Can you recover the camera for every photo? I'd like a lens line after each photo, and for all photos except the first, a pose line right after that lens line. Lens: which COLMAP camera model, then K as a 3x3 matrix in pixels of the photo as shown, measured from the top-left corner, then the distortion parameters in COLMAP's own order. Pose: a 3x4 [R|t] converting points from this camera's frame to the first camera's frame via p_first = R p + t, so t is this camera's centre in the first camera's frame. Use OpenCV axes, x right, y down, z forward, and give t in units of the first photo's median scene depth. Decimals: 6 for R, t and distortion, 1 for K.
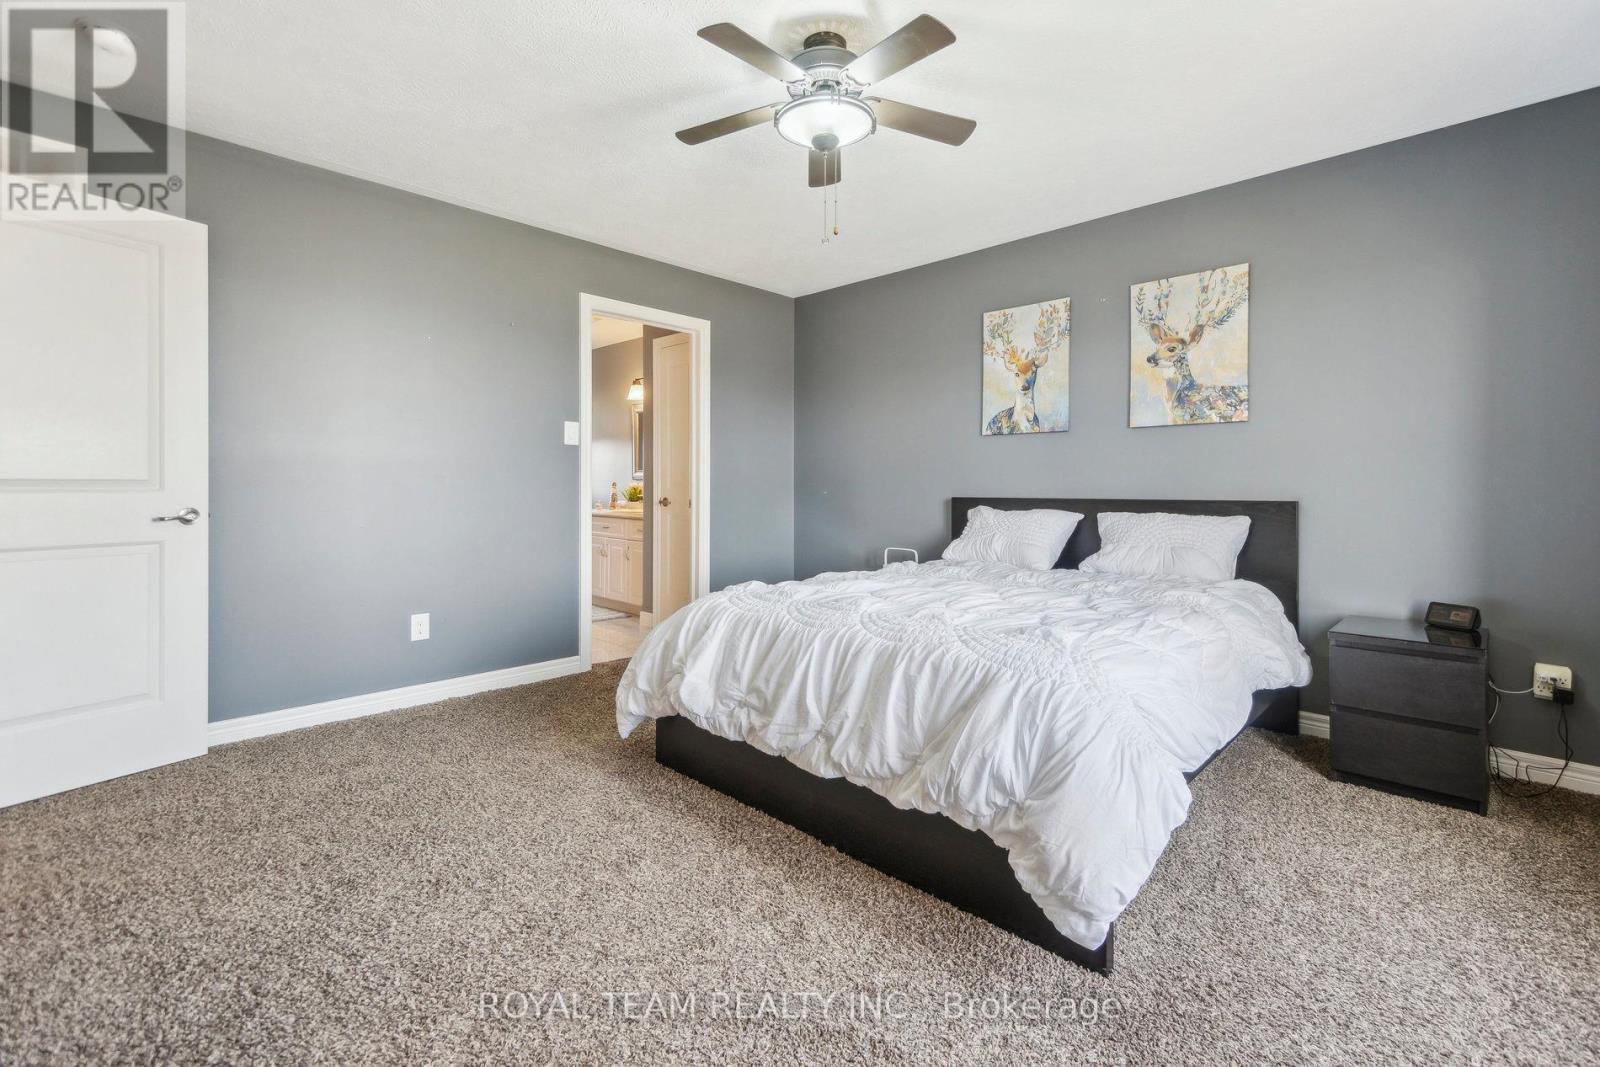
lens RADIAL K [[692.5, 0, 788.5], [0, 692.5, 483.9], [0, 0, 1]] dist [0.017949, -0.000249]
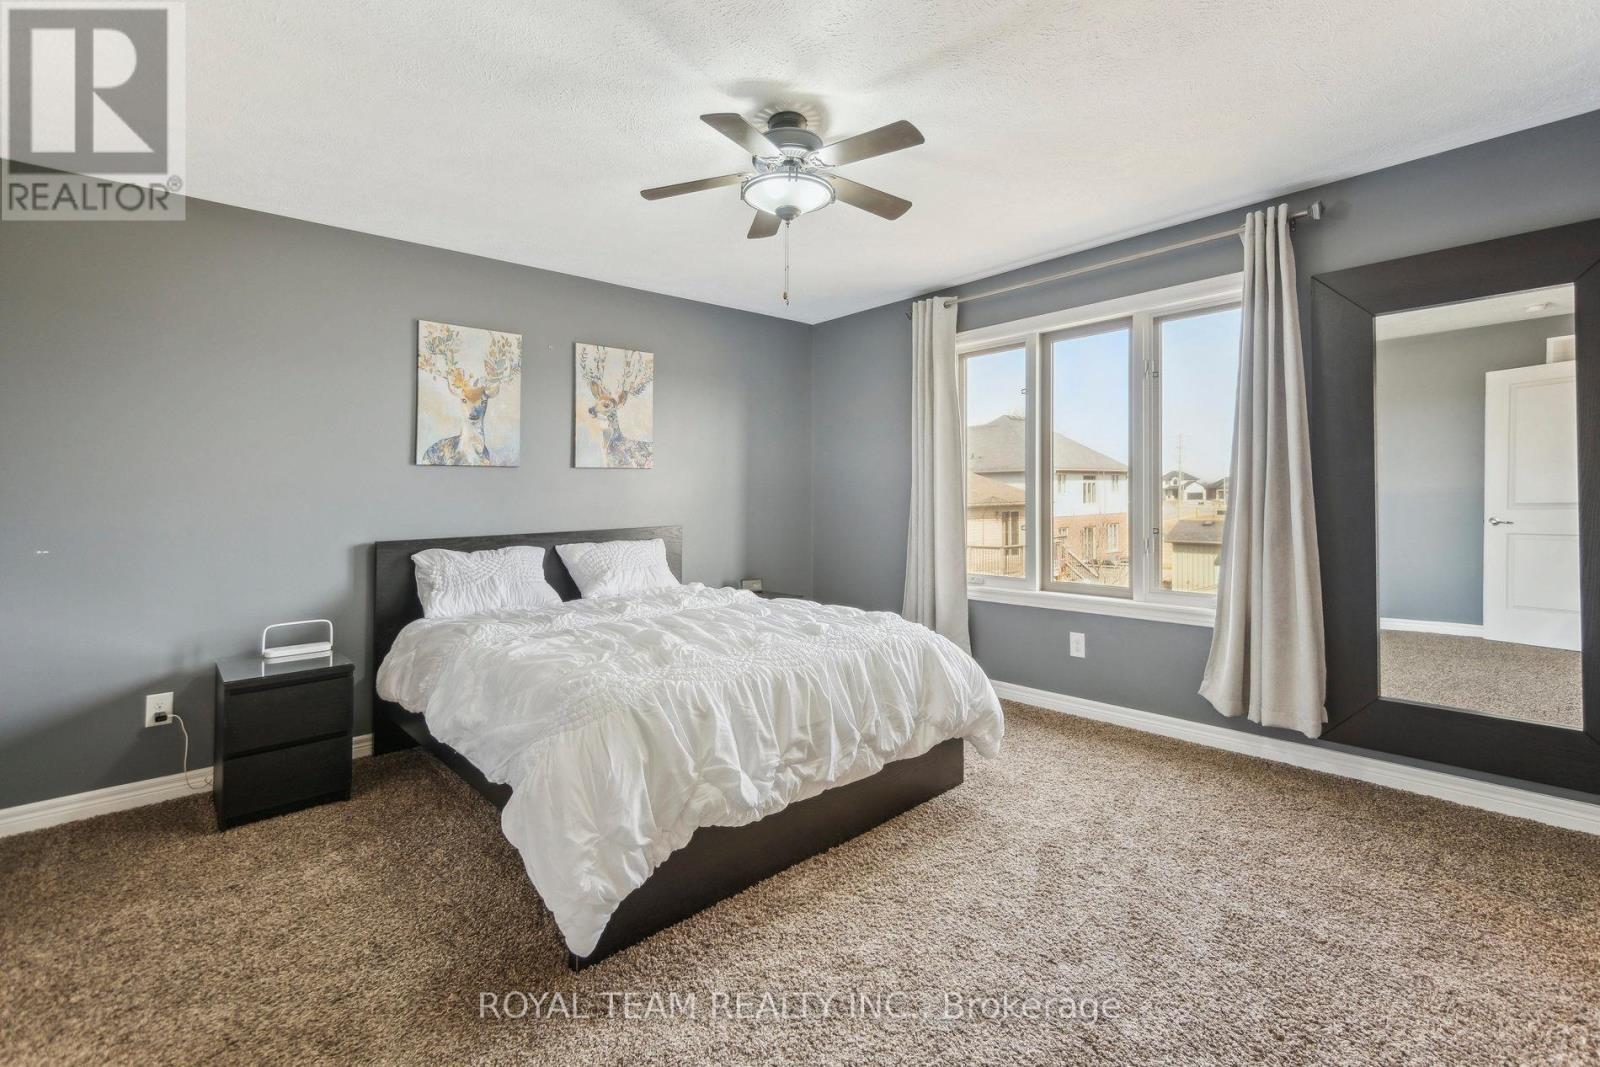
lens RADIAL K [[729.0, 0, 787.4], [0, 729.0, 490.8], [0, 0, 1]] dist [0.000444, 0.000014]
pose [[0.052577, 0.003506, 0.998611, -0.678081], [0.014143, 0.999891, -0.004255, -0.034052], [-0.998517, 0.014347, 0.052521, 0.601258]]
